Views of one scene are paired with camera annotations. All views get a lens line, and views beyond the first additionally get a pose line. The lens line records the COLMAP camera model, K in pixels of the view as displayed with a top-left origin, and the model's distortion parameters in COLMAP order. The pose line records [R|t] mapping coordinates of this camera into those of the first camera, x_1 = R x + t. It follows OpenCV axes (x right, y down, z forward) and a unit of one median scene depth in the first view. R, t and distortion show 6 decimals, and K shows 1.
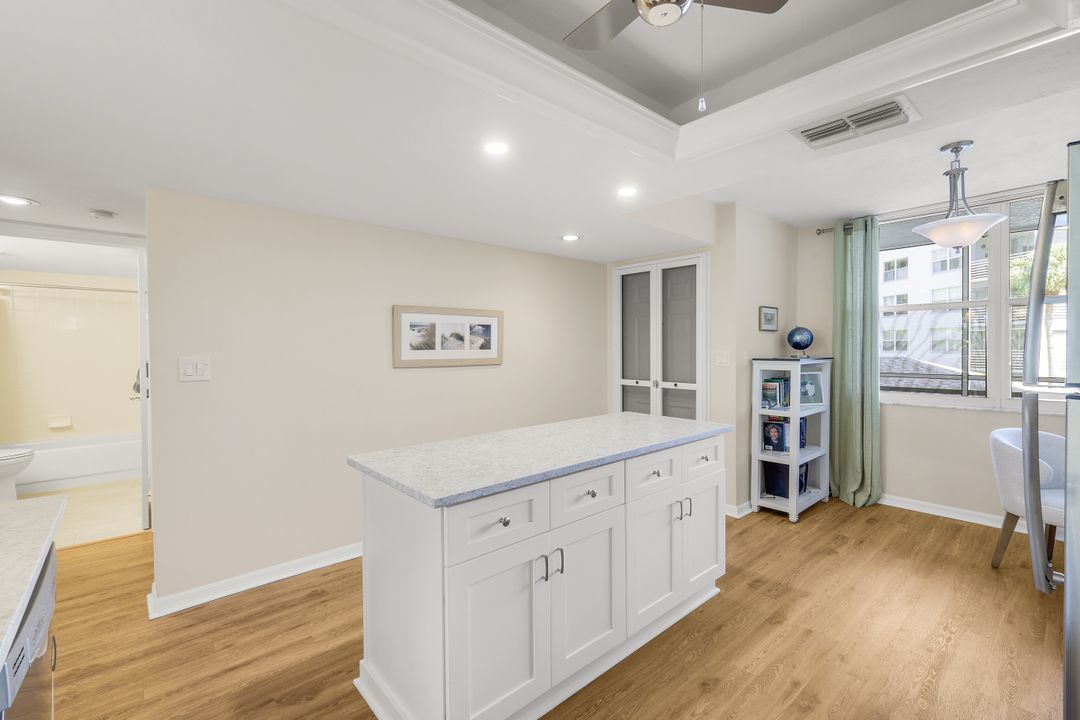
lens RADIAL K [[475.8, 0, 543.2], [0, 475.8, 352.1], [0, 0, 1]] dist [0.000688, 0.000494]
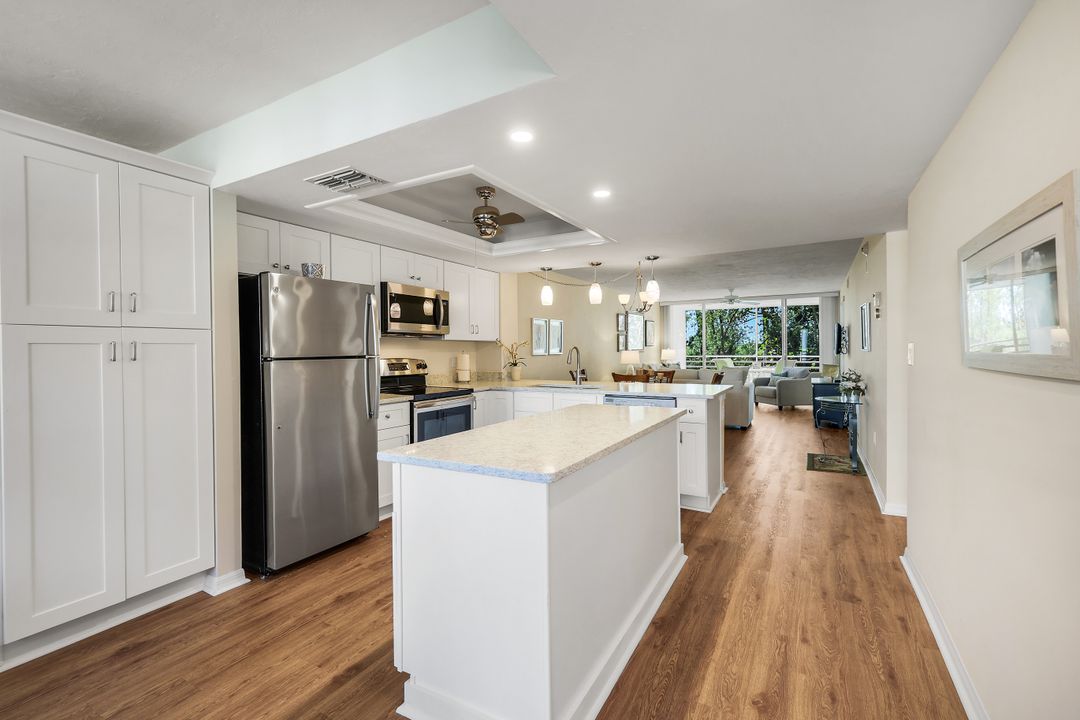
lens RADIAL K [[475.8, 0, 543.2], [0, 475.8, 352.1], [0, 0, 1]] dist [0.000688, 0.000494]
pose [[-0.946162, 0.018589, -0.323160, 0.291331], [0.013968, 0.999764, 0.016614, 0.001840], [0.323393, 0.011206, -0.946198, 1.276600]]
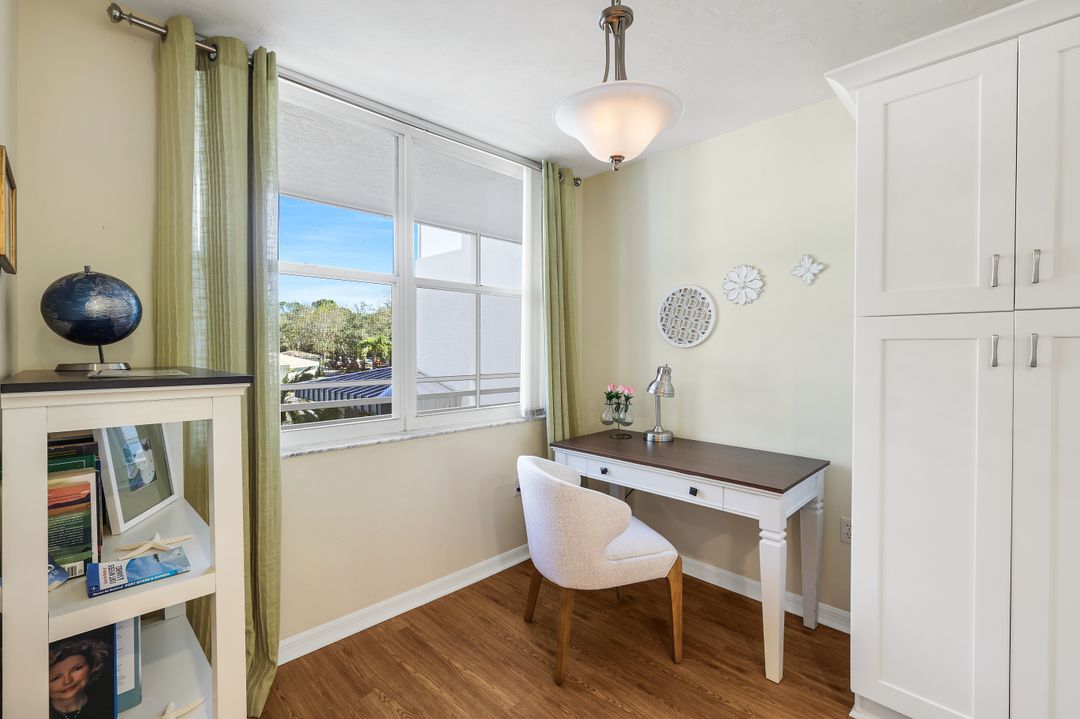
lens RADIAL K [[475.8, 0, 543.2], [0, 475.8, 351.6], [0, 0, 1]] dist [0.000688, 0.000494]
pose [[-0.058728, -0.002244, 0.998272, 0.257231], [0.006648, 0.999974, 0.002639, 0.000609], [-0.998252, 0.006792, -0.058712, 0.886927]]
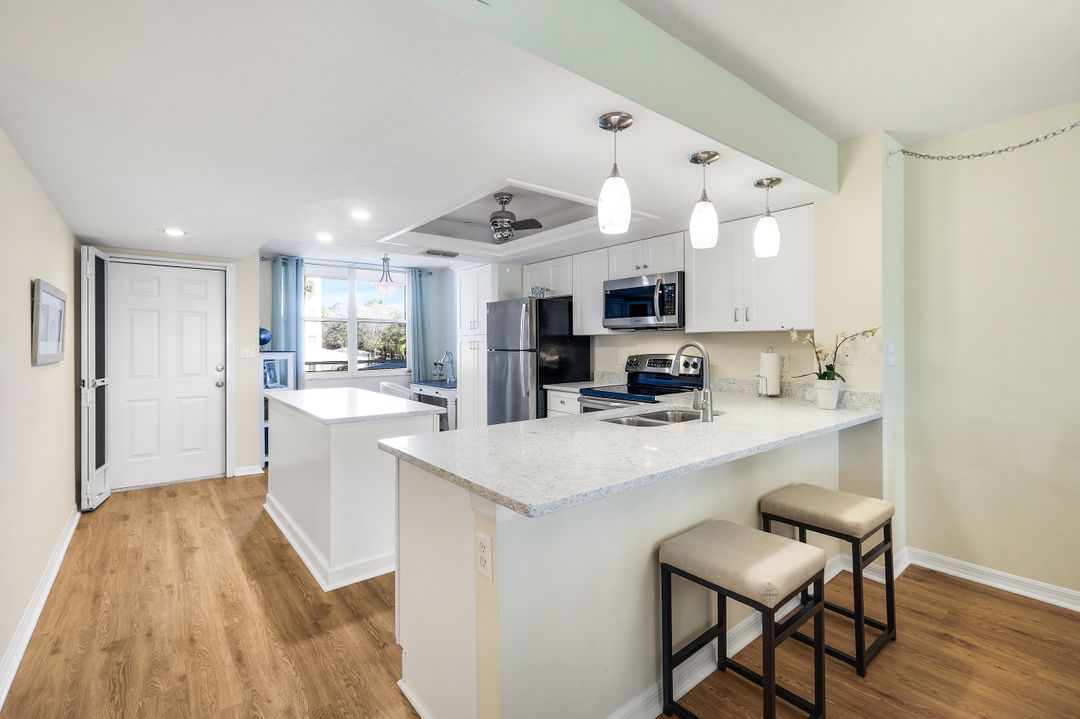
lens RADIAL K [[477.6, 0, 541.0], [0, 477.6, 341.8], [0, 0, 1]] dist [-0.000364, 0.000510]
pose [[0.042609, 0.009596, 0.999046, -0.950143], [0.013084, 0.999863, -0.010162, 0.012473], [-0.999006, 0.013504, 0.042477, 0.187277]]
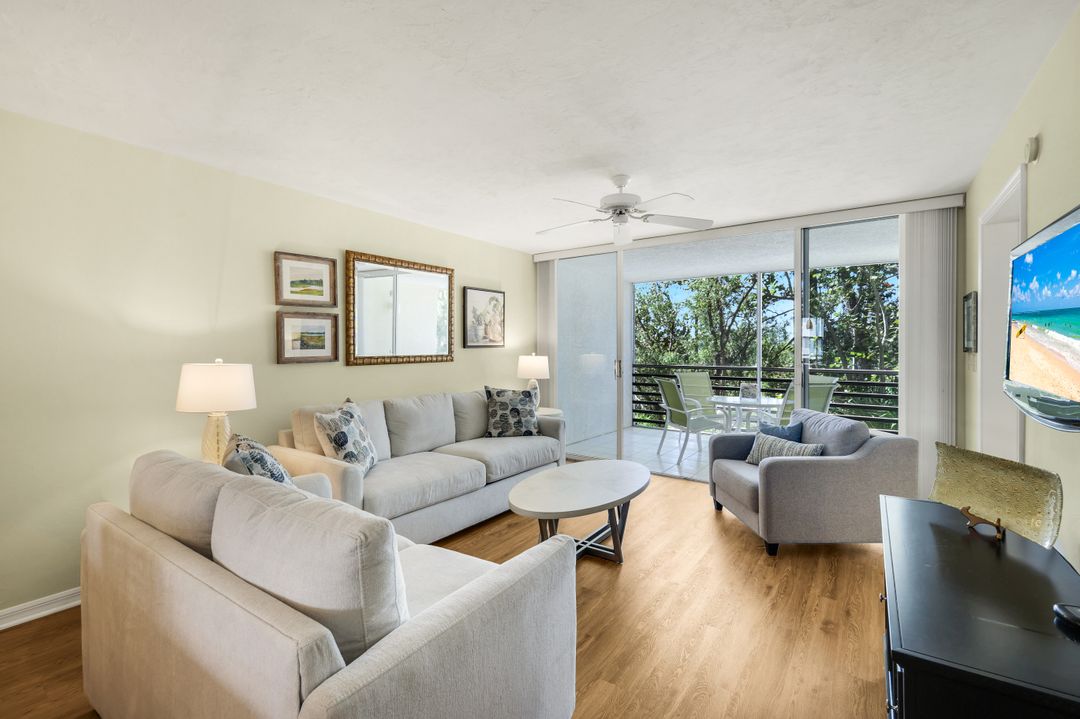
lens RADIAL K [[475.8, 0, 543.2], [0, 475.8, 351.6], [0, 0, 1]] dist [0.000688, 0.000494]
pose [[-0.970891, 0.009270, -0.239342, -1.323437], [0.004884, 0.999809, 0.018913, 0.011662], [0.239471, 0.017194, -0.970751, -0.181010]]
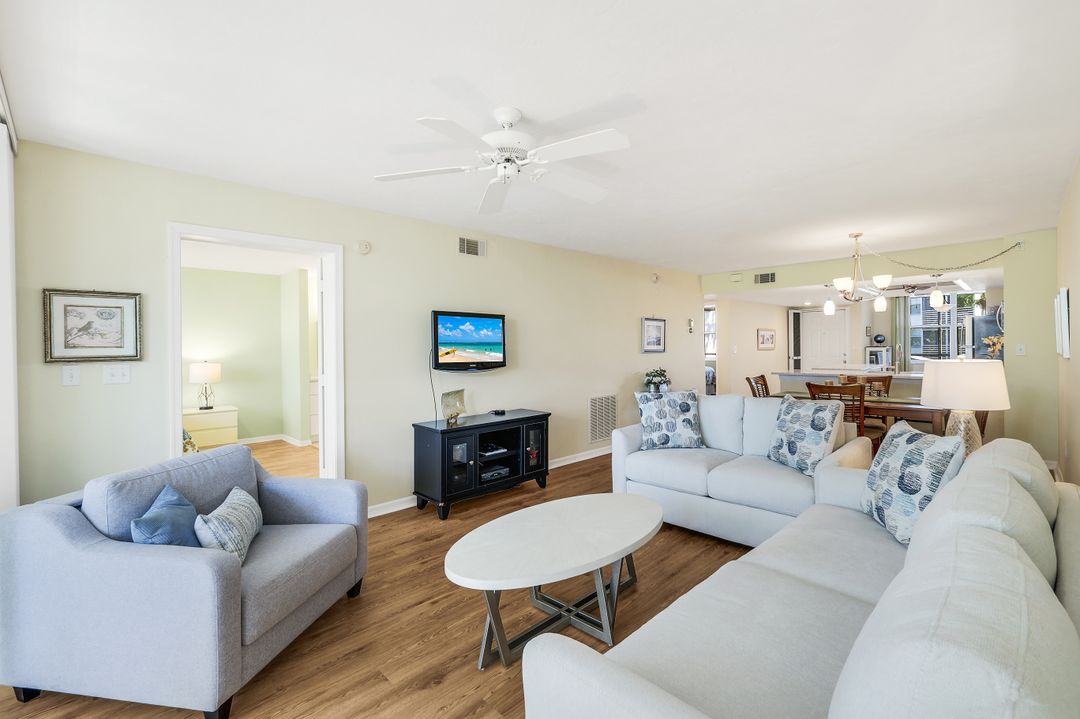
lens RADIAL K [[475.8, 0, 543.2], [0, 475.8, 351.6], [0, 0, 1]] dist [0.000688, 0.000494]
pose [[0.998310, -0.012236, 0.056802, -1.698061], [0.012219, 0.999925, 0.000645, 0.020406], [-0.056806, 0.000050, 0.998385, -1.738522]]
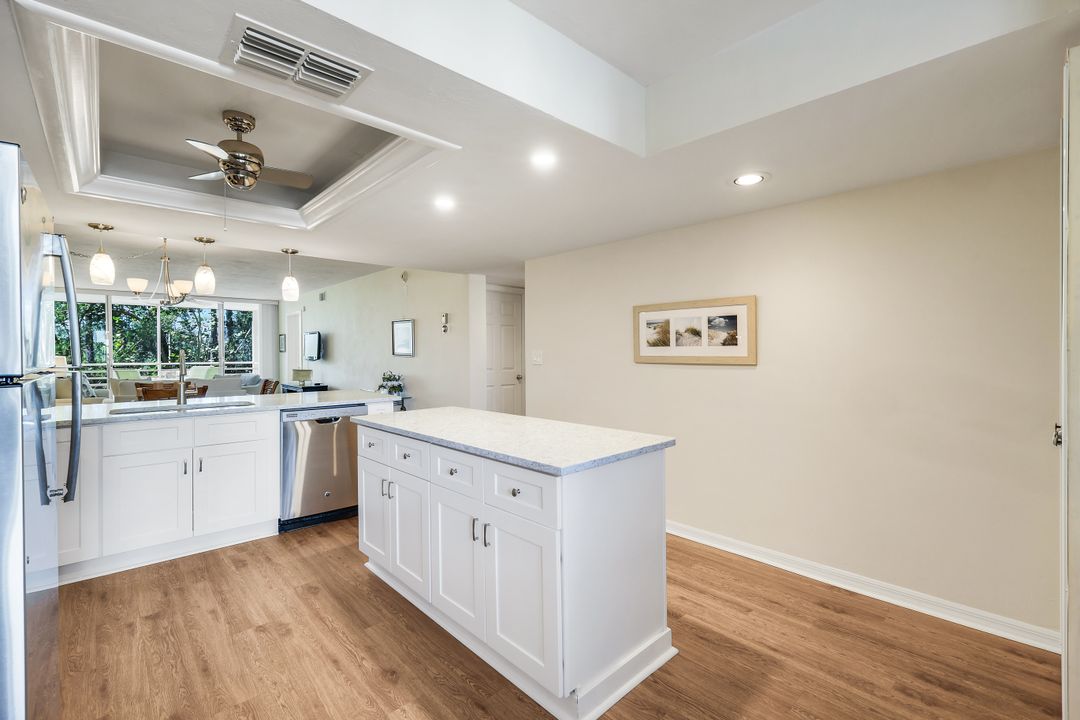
lens RADIAL K [[475.8, 0, 543.2], [0, 475.8, 352.1], [0, 0, 1]] dist [0.000688, 0.000494]
pose [[0.024954, 0.009288, -0.999645, 0.752150], [-0.005480, 0.999943, 0.009154, -0.000443], [0.999674, 0.005250, 0.025003, 0.714329]]
